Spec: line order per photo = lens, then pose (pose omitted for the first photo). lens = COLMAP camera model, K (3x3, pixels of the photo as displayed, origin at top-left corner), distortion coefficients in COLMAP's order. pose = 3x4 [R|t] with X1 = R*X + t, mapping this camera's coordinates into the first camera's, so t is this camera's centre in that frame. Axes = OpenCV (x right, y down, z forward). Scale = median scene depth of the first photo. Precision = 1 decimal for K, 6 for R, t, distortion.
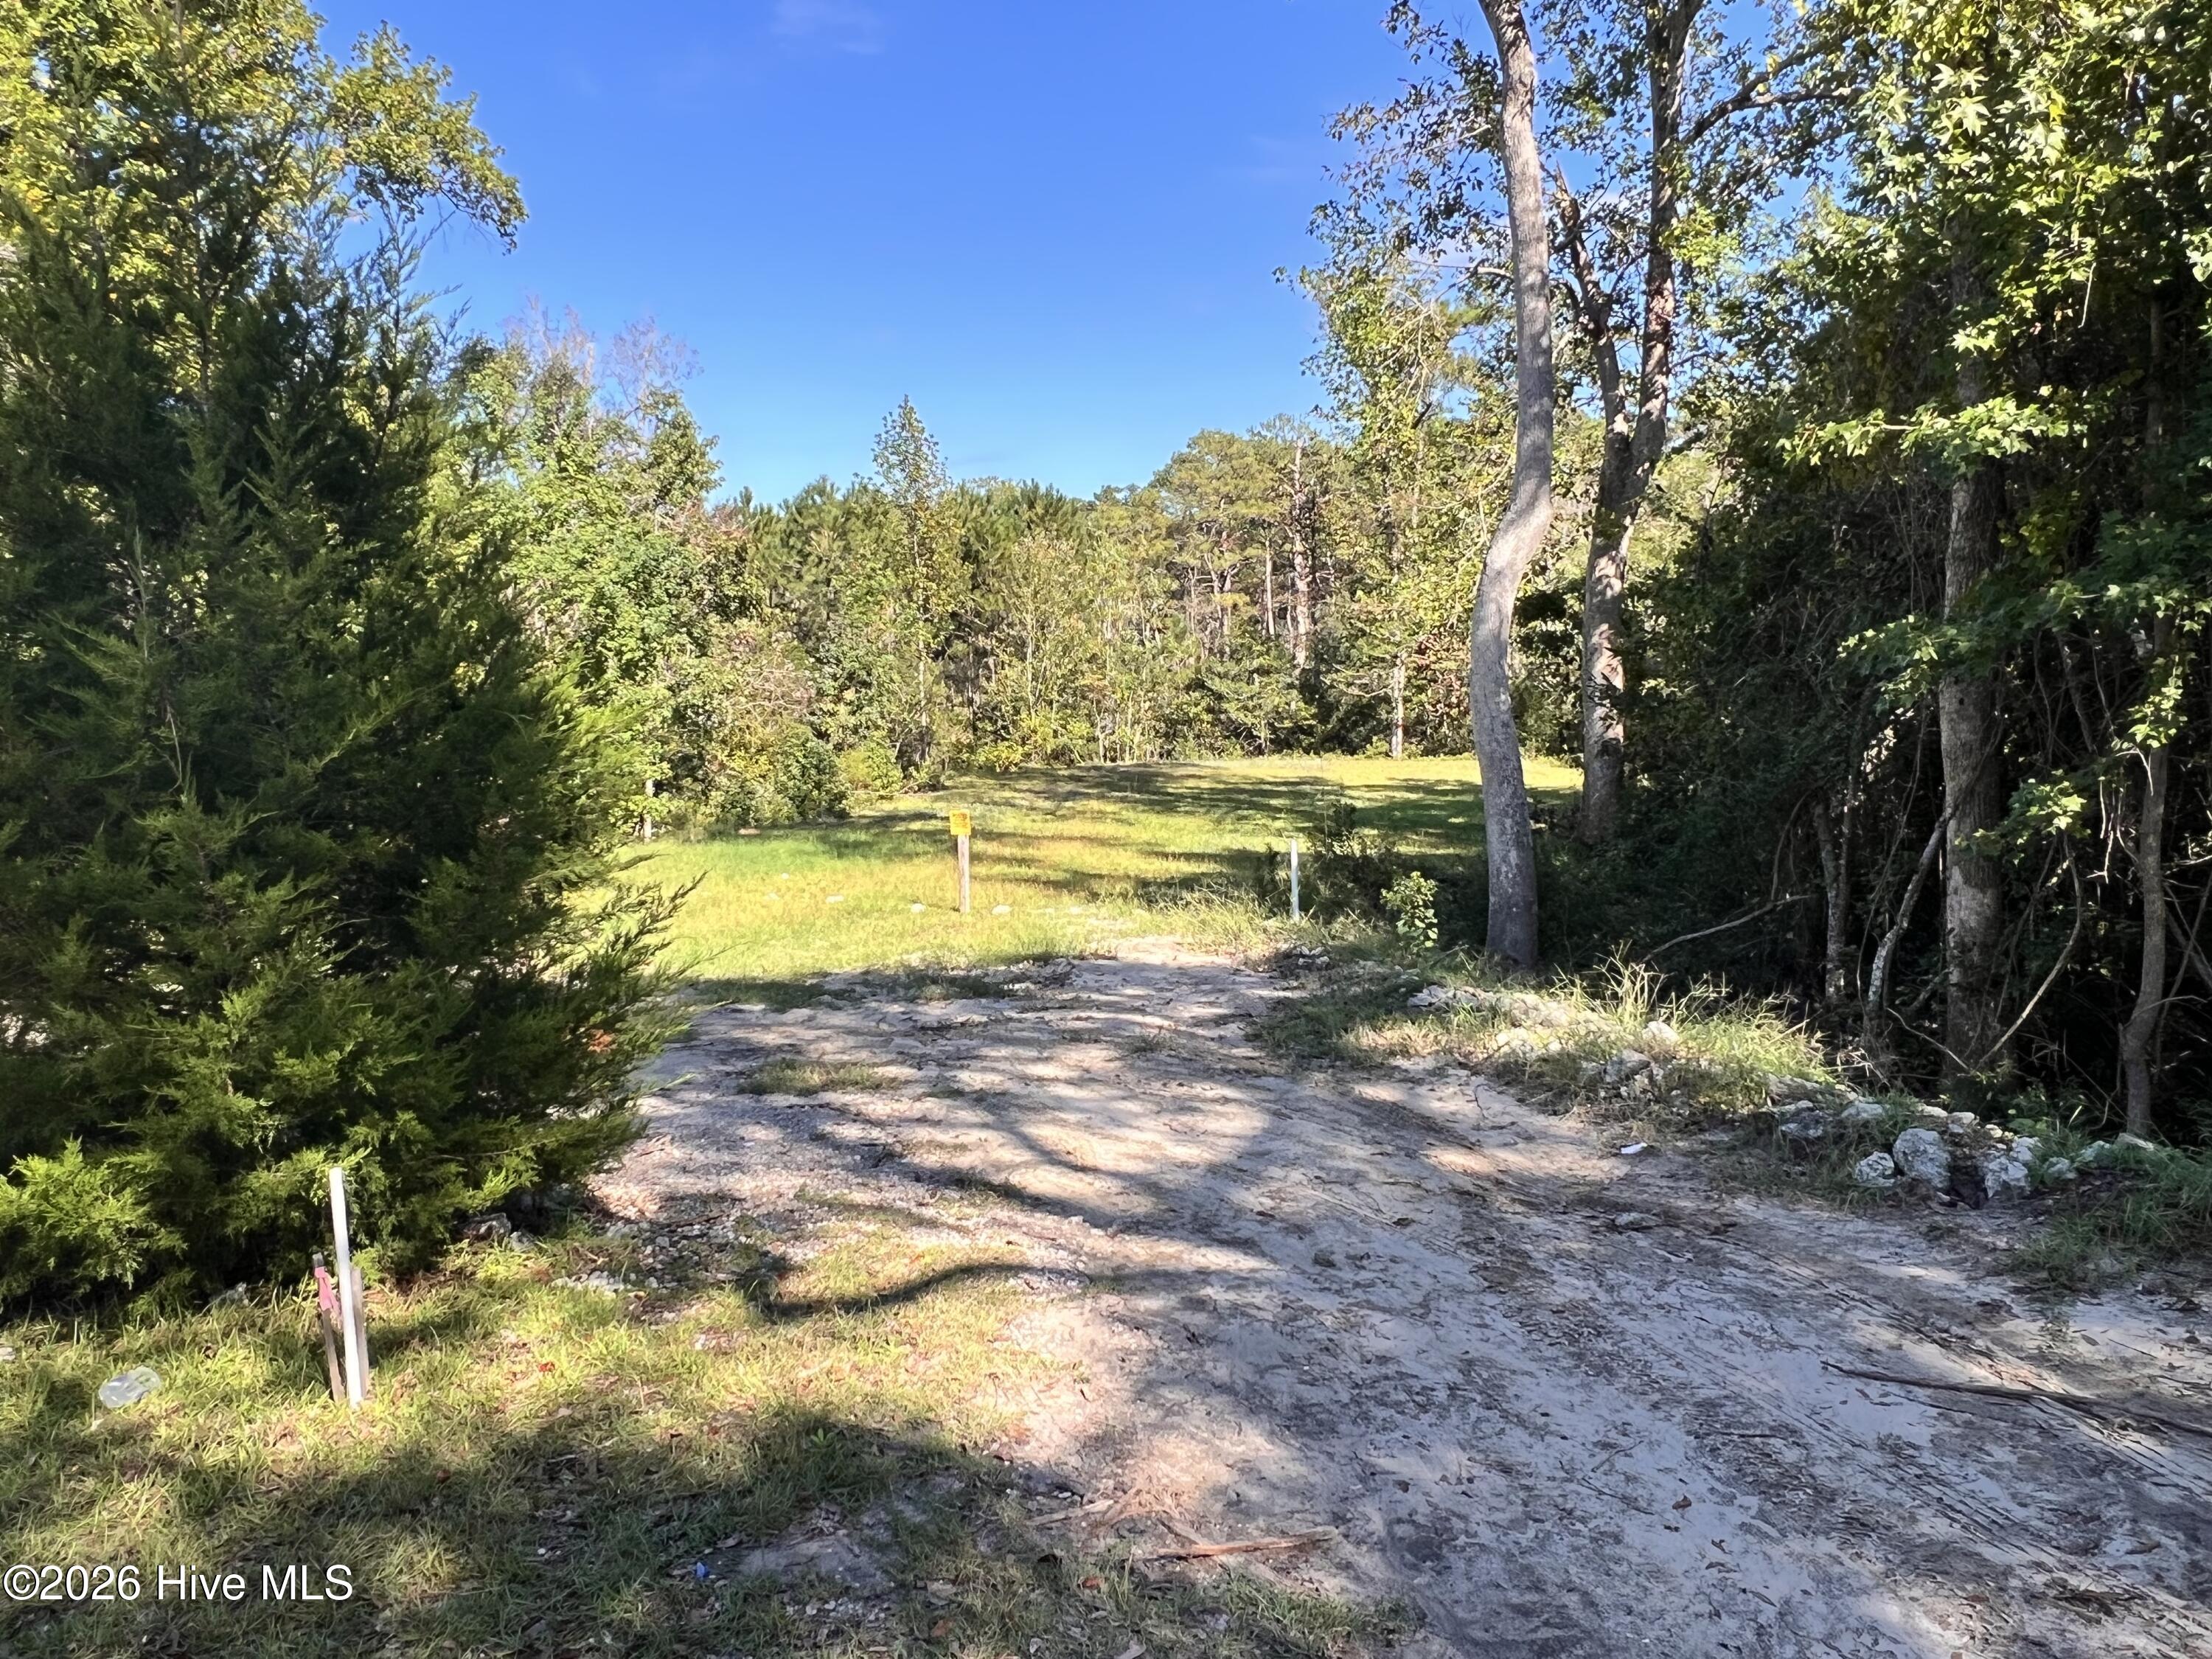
lens RADIAL K [[1630.9, 0, 1104.6], [0, 1630.9, 831.9], [0, 0, 1]] dist [0.000587, -0.000051]
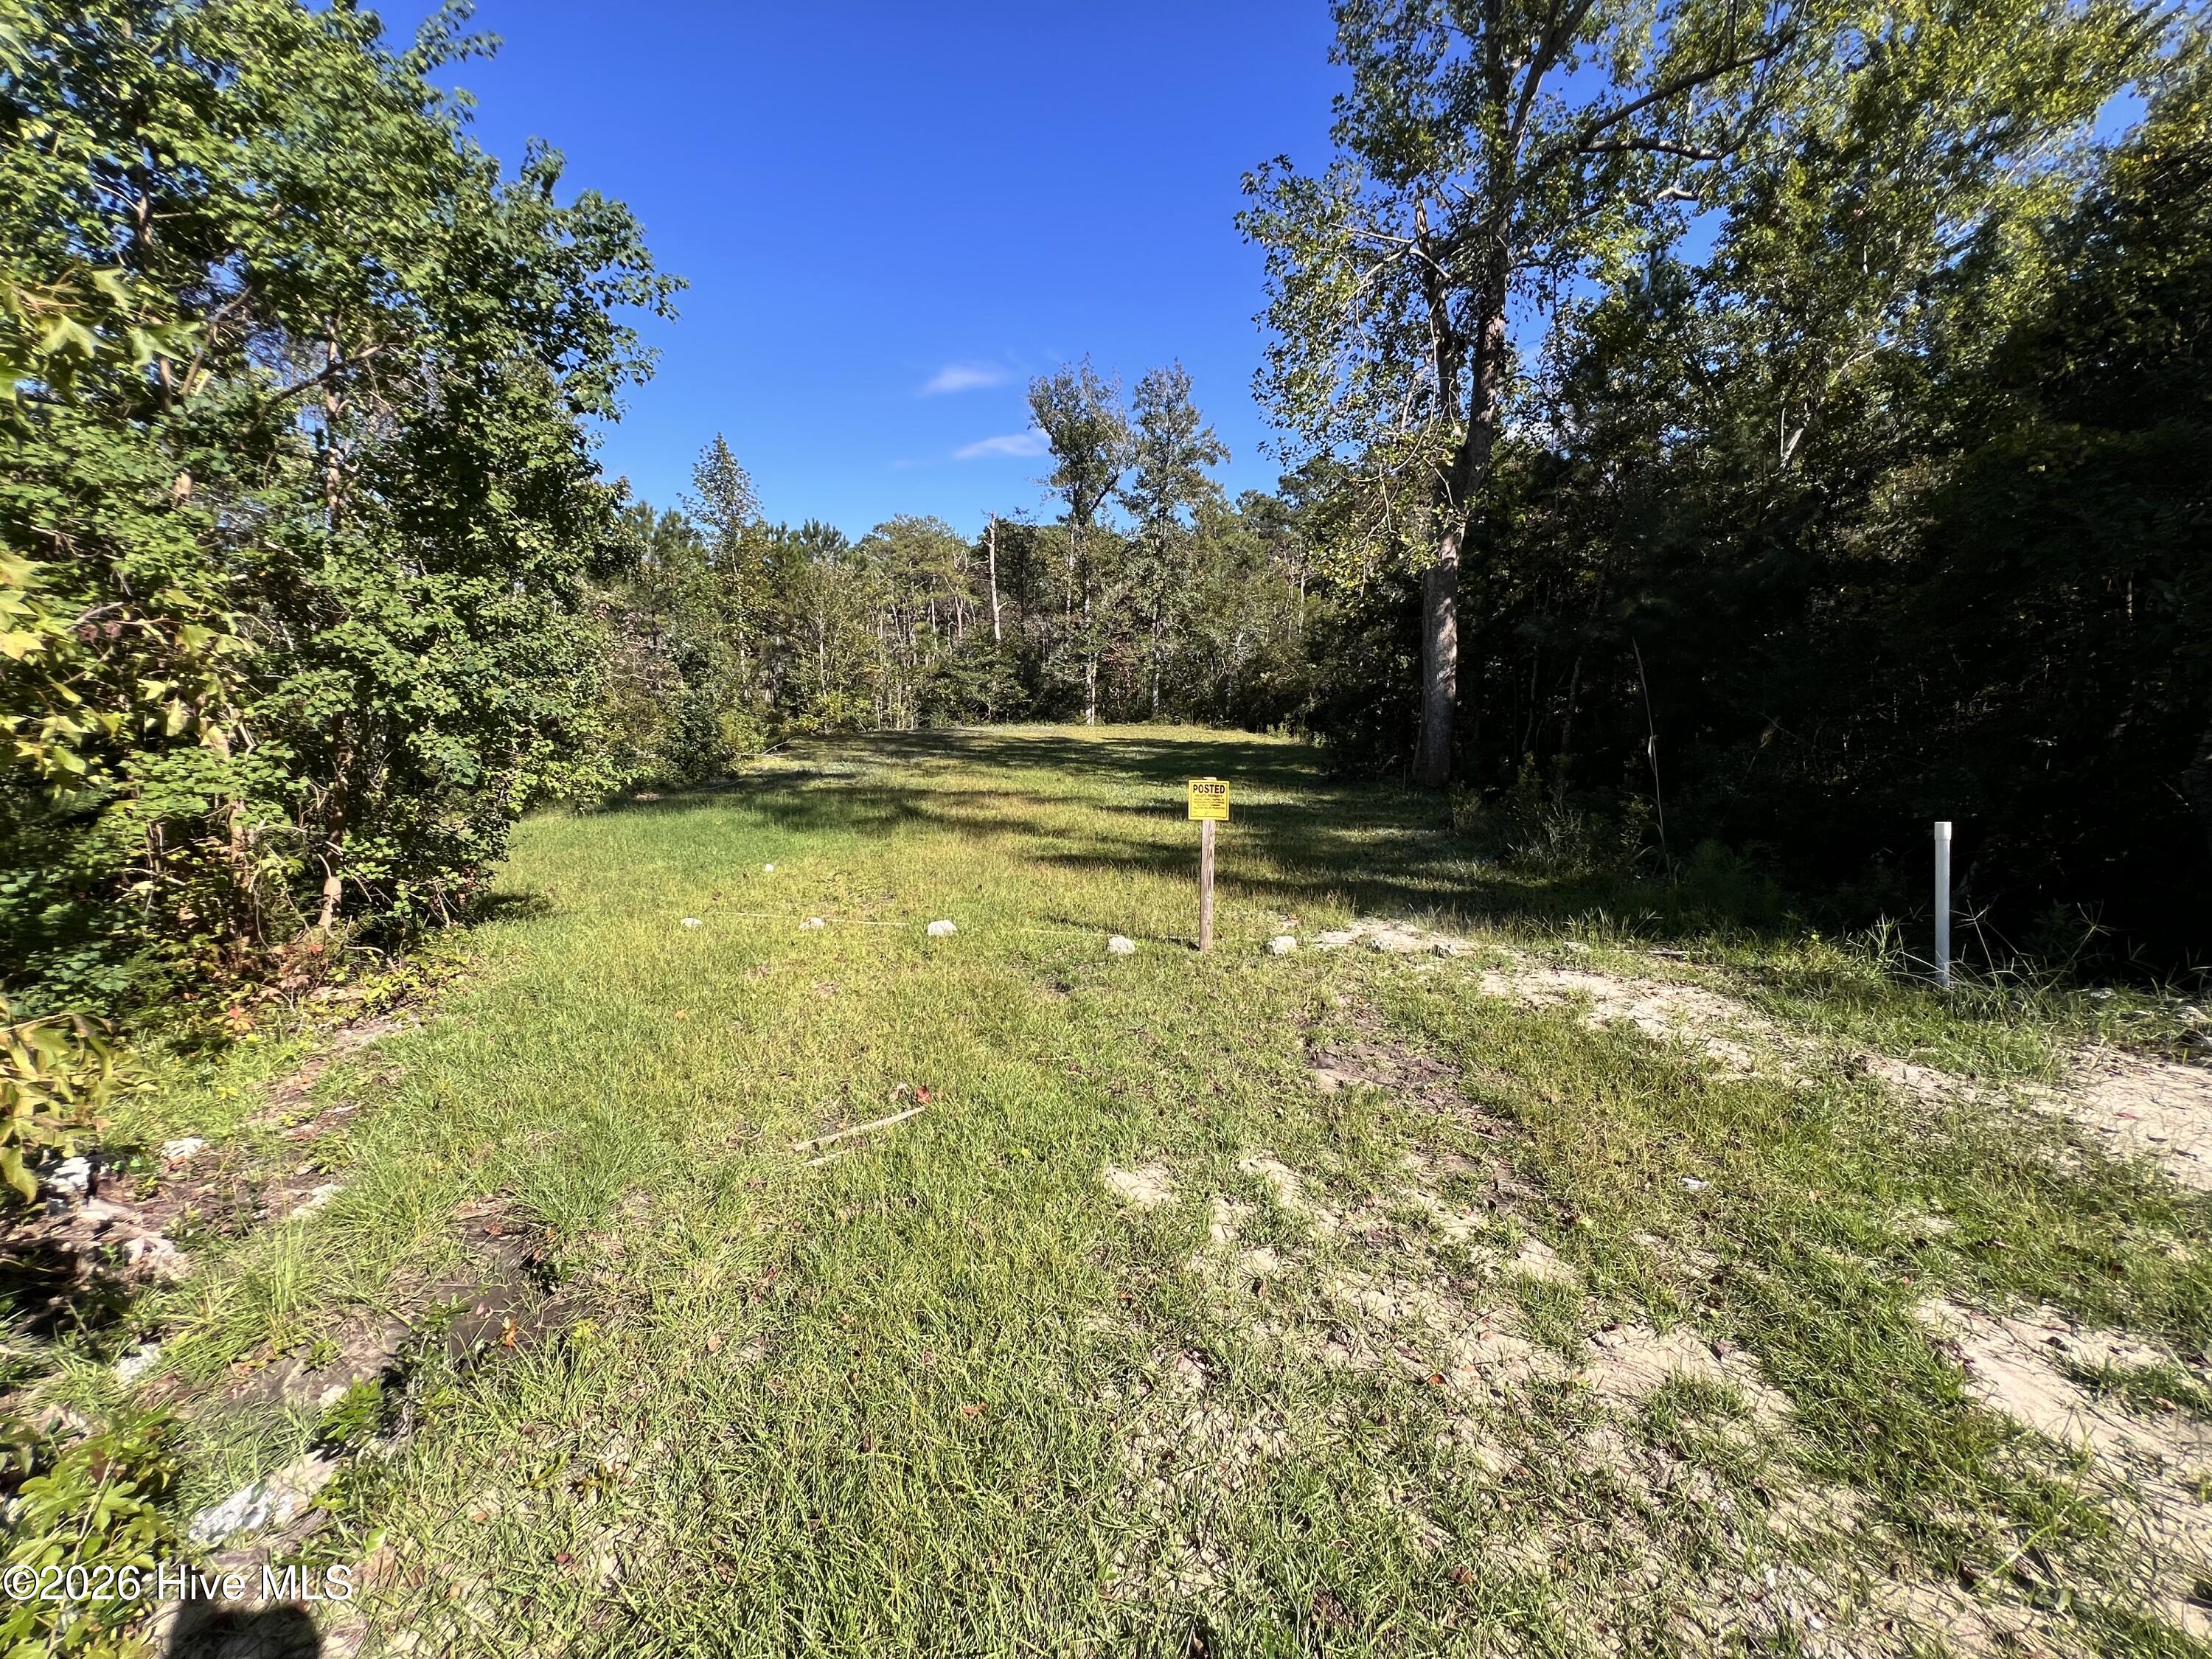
lens RADIAL K [[888.9, 0, 1099.1], [0, 888.9, 827.3], [0, 0, 1]] dist [-0.000445, 0.000225]
pose [[0.945437, -0.041735, 0.323120, -0.075625], [0.021526, 0.997596, 0.065867, -0.005771], [-0.325092, -0.055317, 0.944063, 0.236085]]
